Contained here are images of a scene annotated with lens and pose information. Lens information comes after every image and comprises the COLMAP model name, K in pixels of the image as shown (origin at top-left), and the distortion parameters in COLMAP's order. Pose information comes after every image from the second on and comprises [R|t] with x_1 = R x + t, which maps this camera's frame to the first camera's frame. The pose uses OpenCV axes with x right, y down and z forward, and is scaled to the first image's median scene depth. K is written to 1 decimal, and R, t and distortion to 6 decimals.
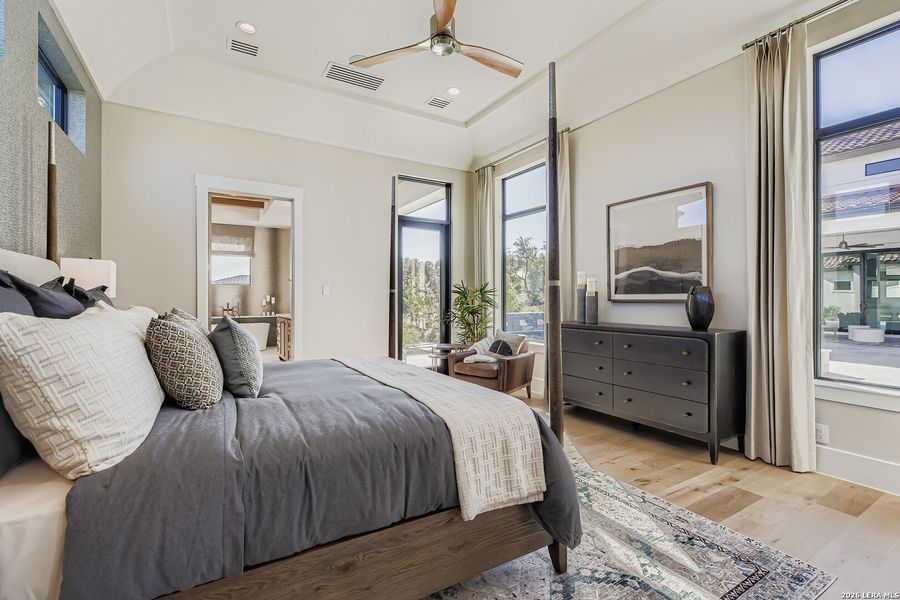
lens RADIAL K [[403.5, 0, 450.0], [0, 403.5, 300.0], [0, 0, 1]] dist [-0.014542, -0.000216]
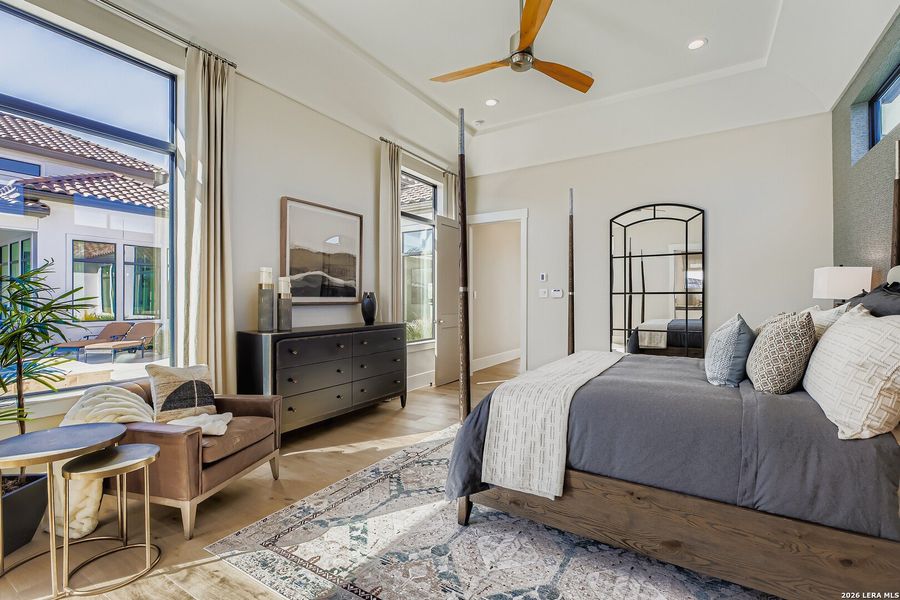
lens RADIAL K [[407.8, 0, 452.1], [0, 407.8, 301.1], [0, 0, 1]] dist [-0.002706, -0.000688]
pose [[-0.460366, -0.002529, 0.887726, -0.688459], [0.006989, 0.999955, 0.006474, -0.009187], [-0.887702, 0.009185, -0.460327, 1.287944]]
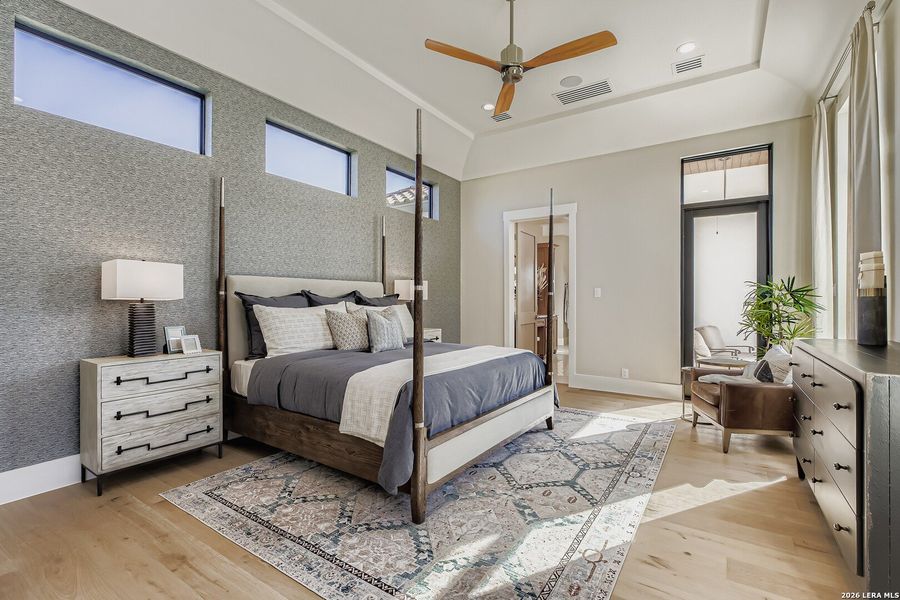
lens RADIAL K [[407.8, 0, 452.1], [0, 407.8, 301.1], [0, 0, 1]] dist [-0.002706, -0.000688]
pose [[0.433363, 0.002612, -0.901216, 0.725862], [-0.004495, 0.999990, 0.000736, -0.001745], [0.901208, 0.003732, 0.433370, 0.276844]]
